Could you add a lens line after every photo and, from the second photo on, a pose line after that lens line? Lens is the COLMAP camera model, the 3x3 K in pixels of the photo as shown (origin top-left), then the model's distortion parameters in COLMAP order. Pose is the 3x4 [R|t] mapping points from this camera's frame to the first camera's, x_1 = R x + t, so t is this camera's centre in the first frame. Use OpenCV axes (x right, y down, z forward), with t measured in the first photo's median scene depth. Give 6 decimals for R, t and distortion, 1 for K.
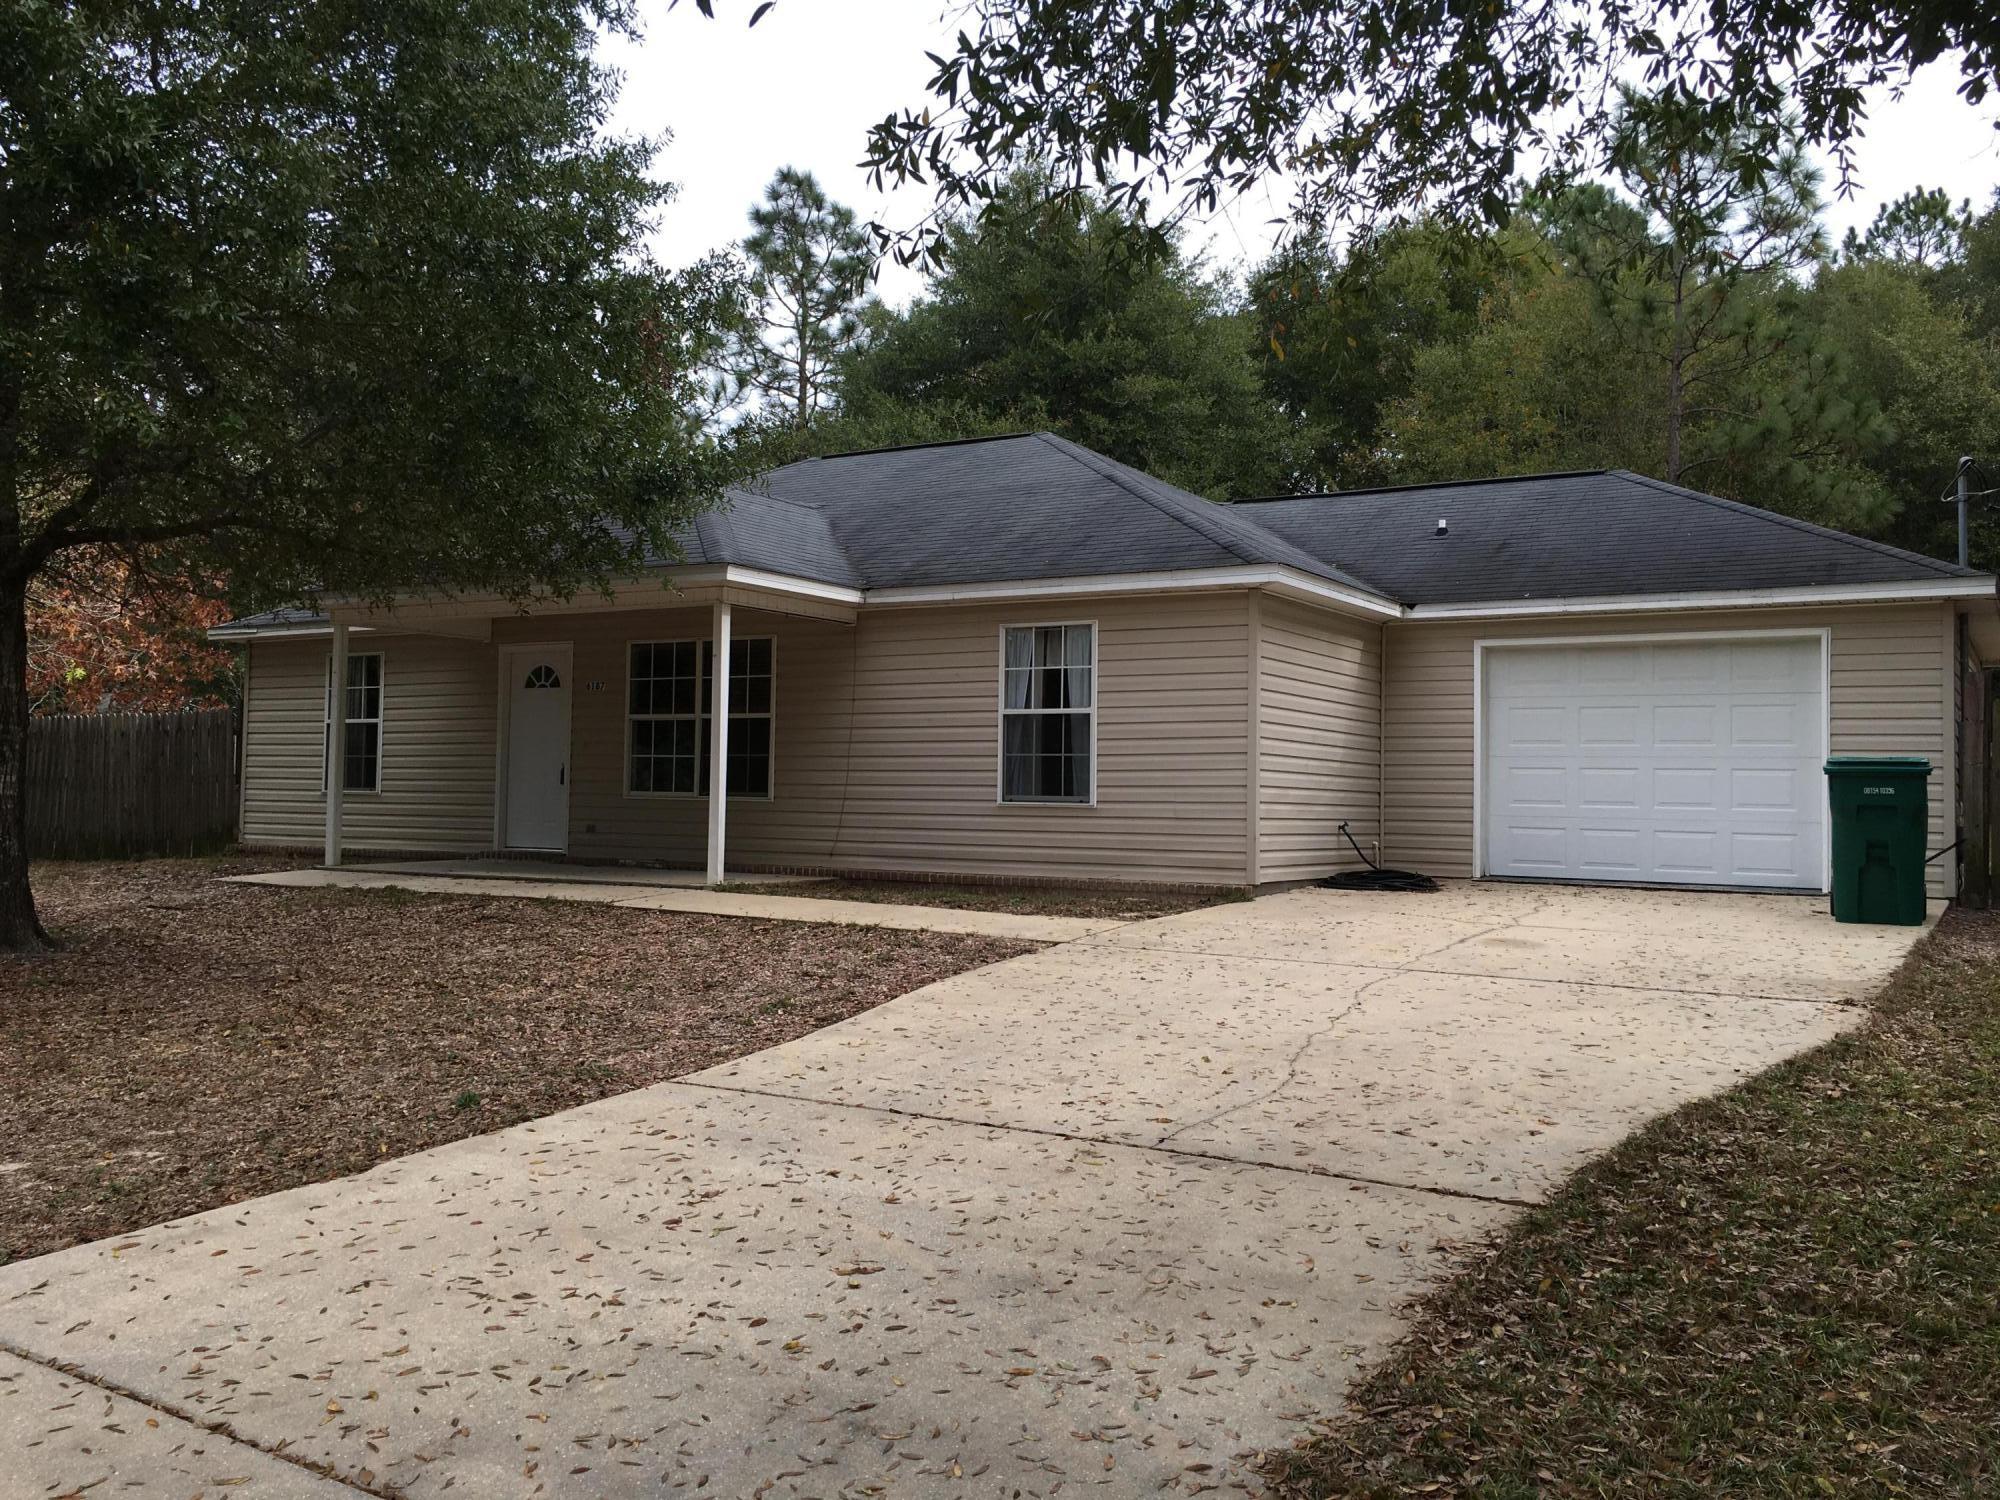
lens RADIAL K [[1695.1, 0, 1001.5], [0, 1695.1, 750.9], [0, 0, 1]] dist [0.081081, -0.101443]
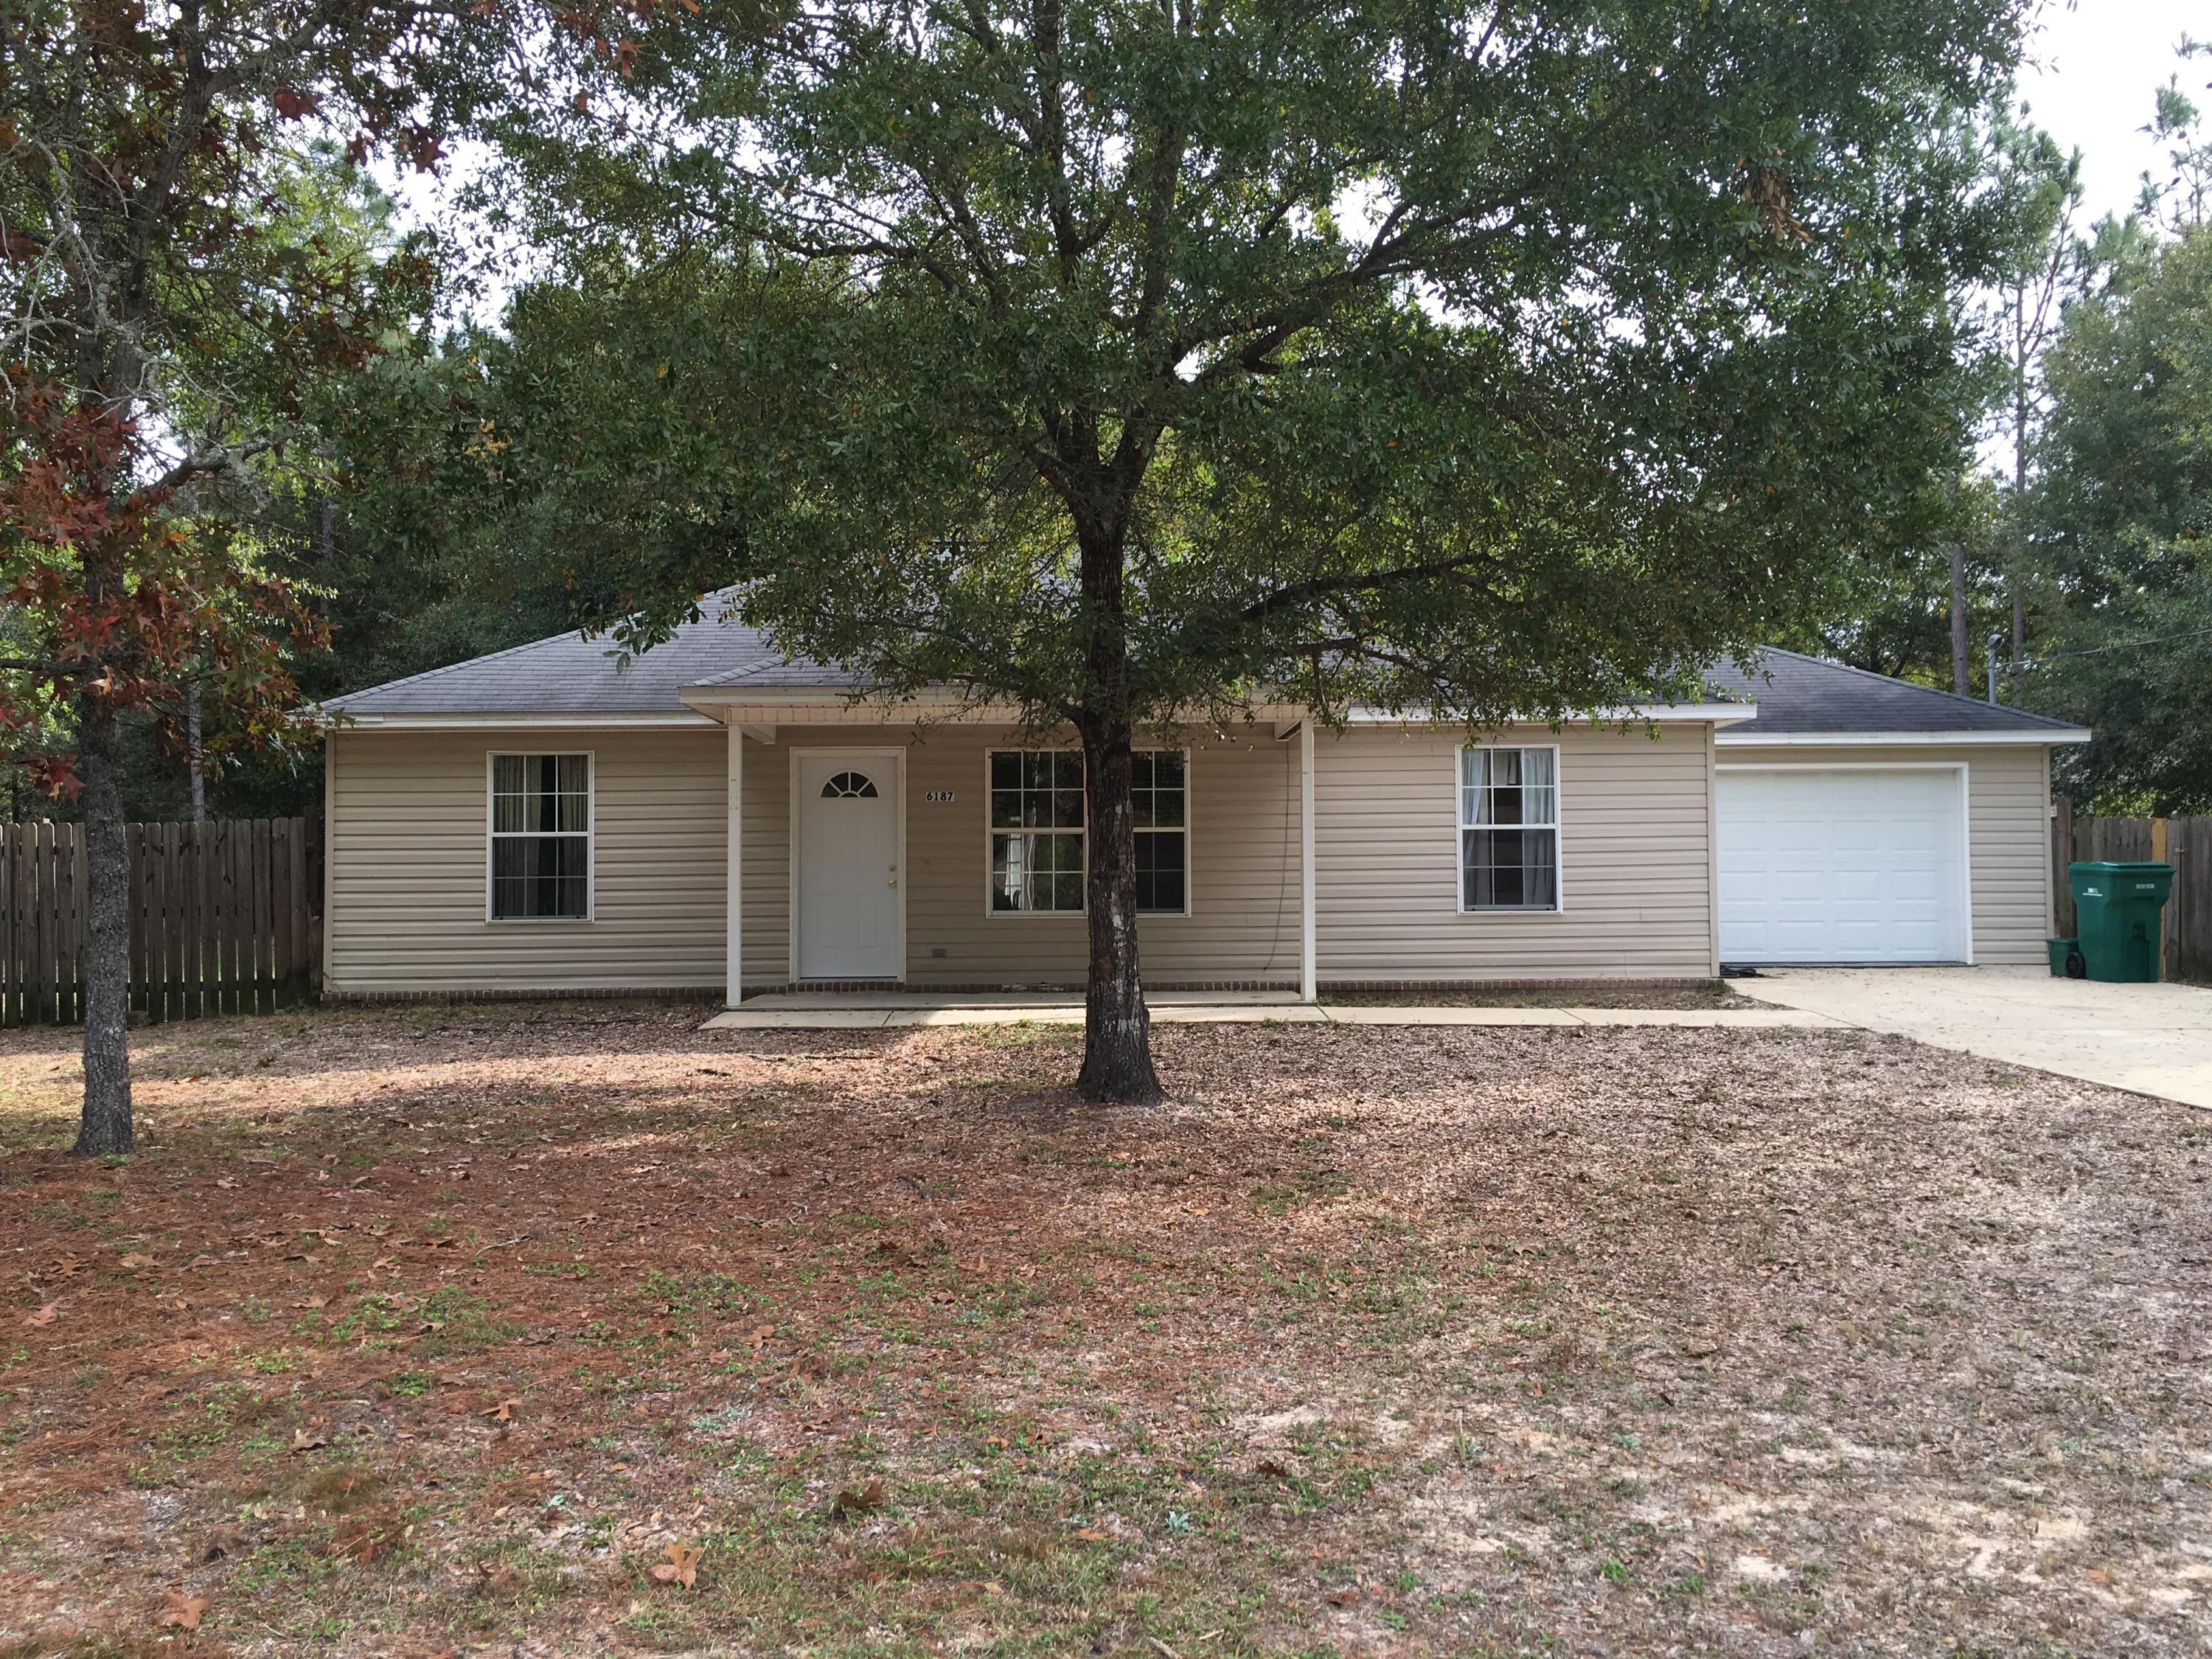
lens RADIAL K [[1874.8, 0, 1102.7], [0, 1874.8, 830.3], [0, 0, 1]] dist [0.081081, -0.101443]
pose [[0.849041, -0.002115, 0.528323, -0.813482], [0.008418, 0.999919, -0.009524, -0.011288], [-0.528260, 0.012533, 0.848990, 0.119843]]
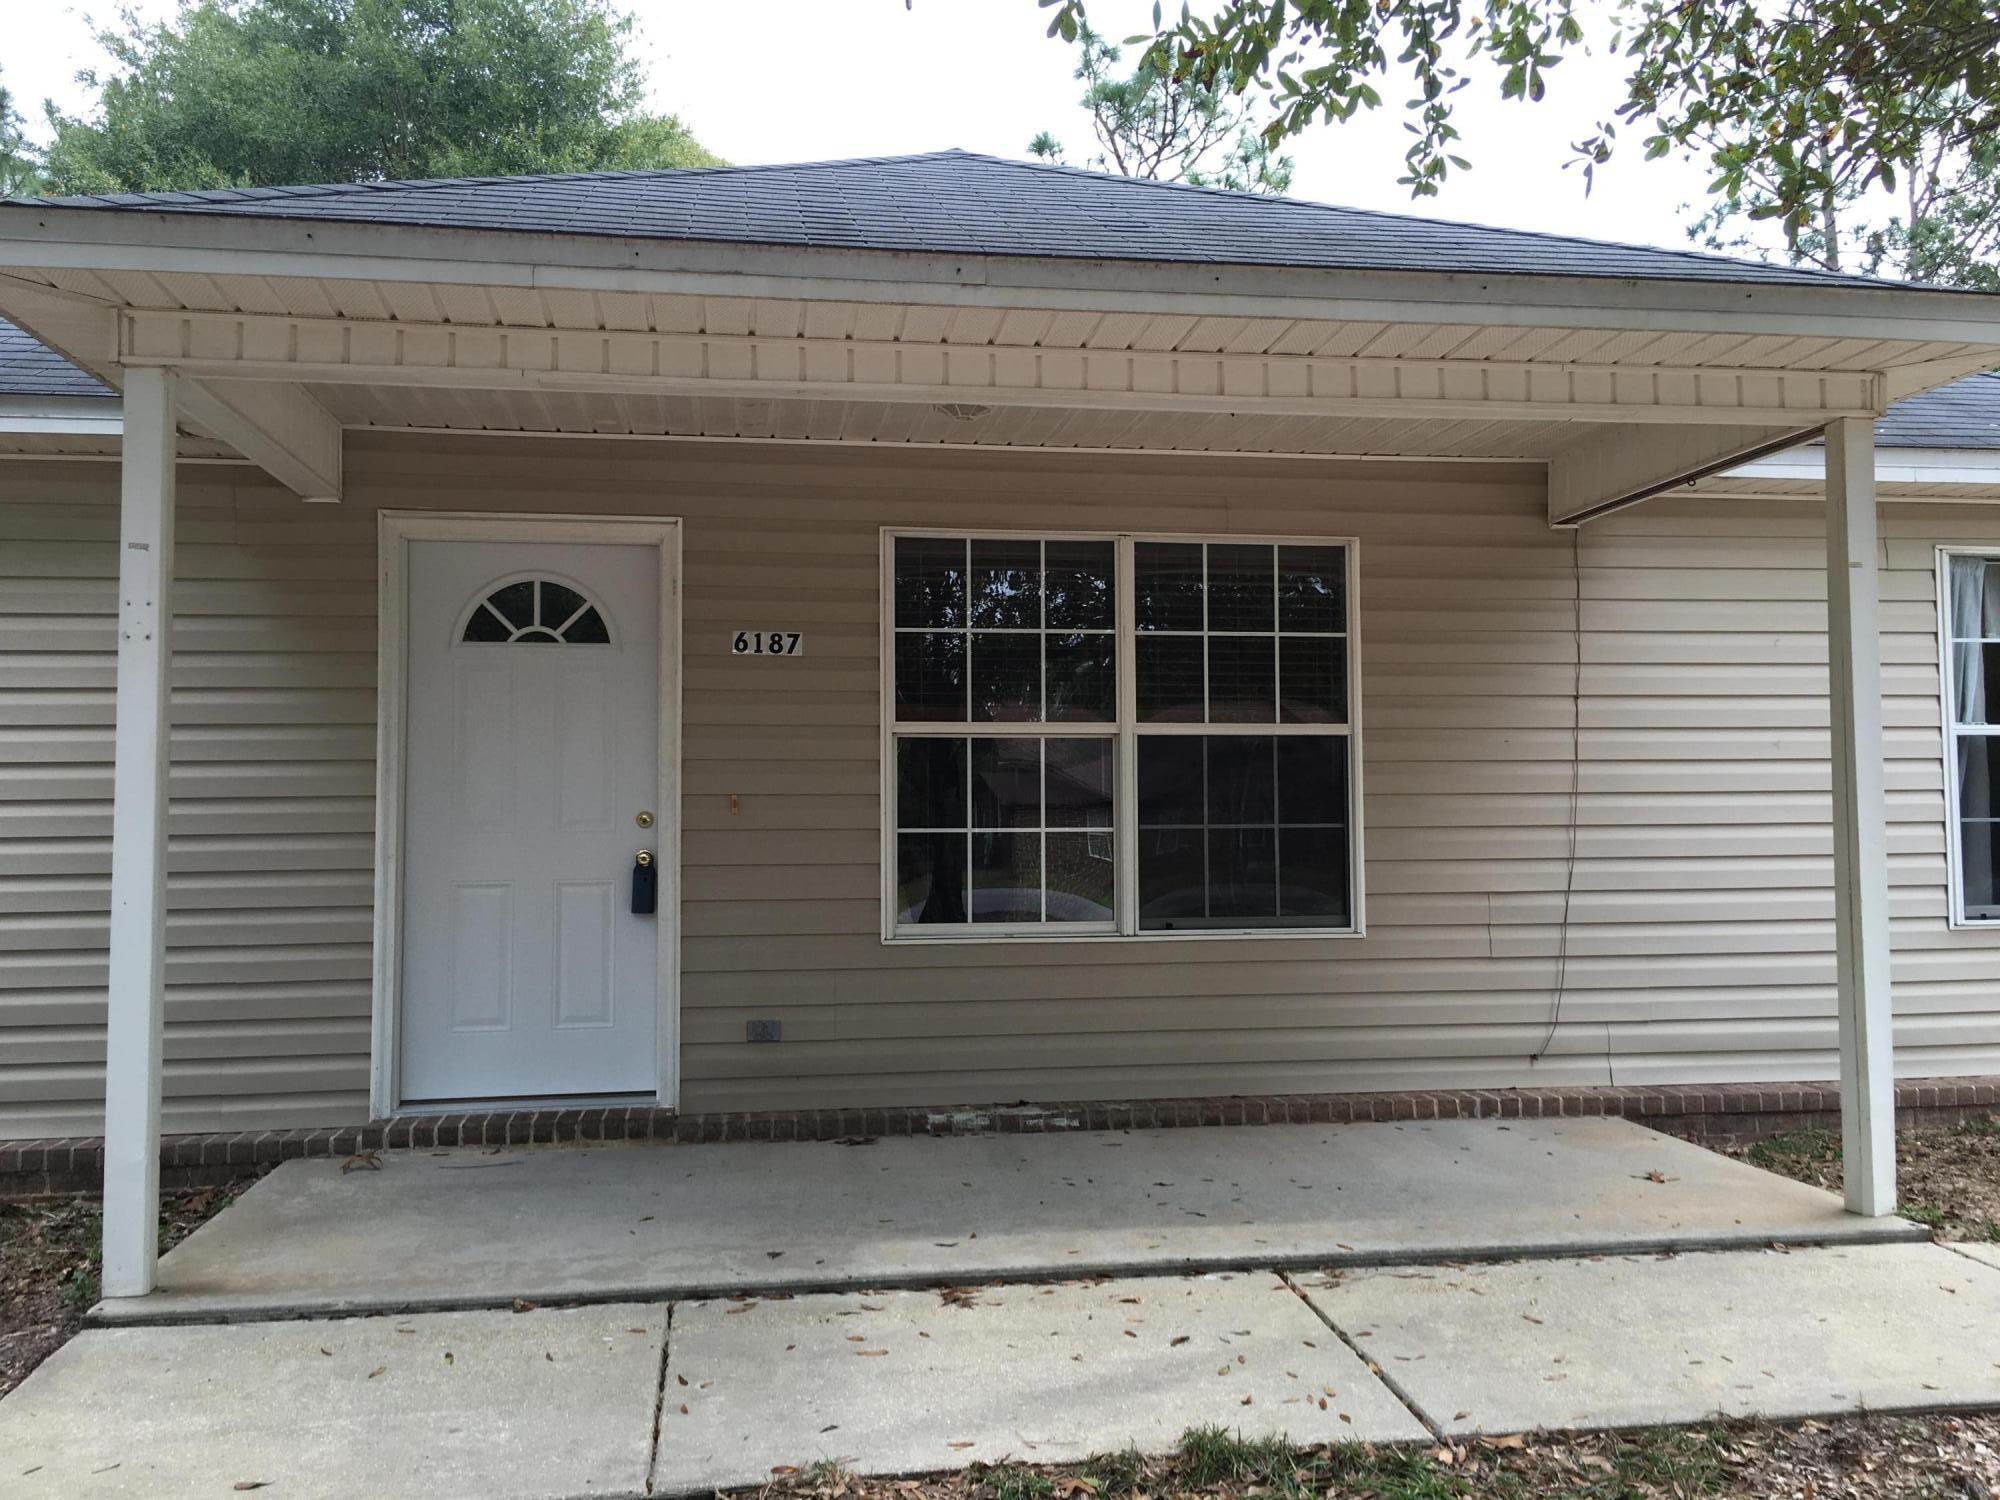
lens RADIAL K [[1695.1, 0, 999.4], [0, 1695.1, 740.8], [0, 0, 1]] dist [0.081081, -0.101443]
pose [[0.762527, 0.014857, 0.646786, -0.513895], [0.003827, 0.999615, -0.027473, -0.007608], [-0.646945, 0.023424, 0.762177, 0.802630]]
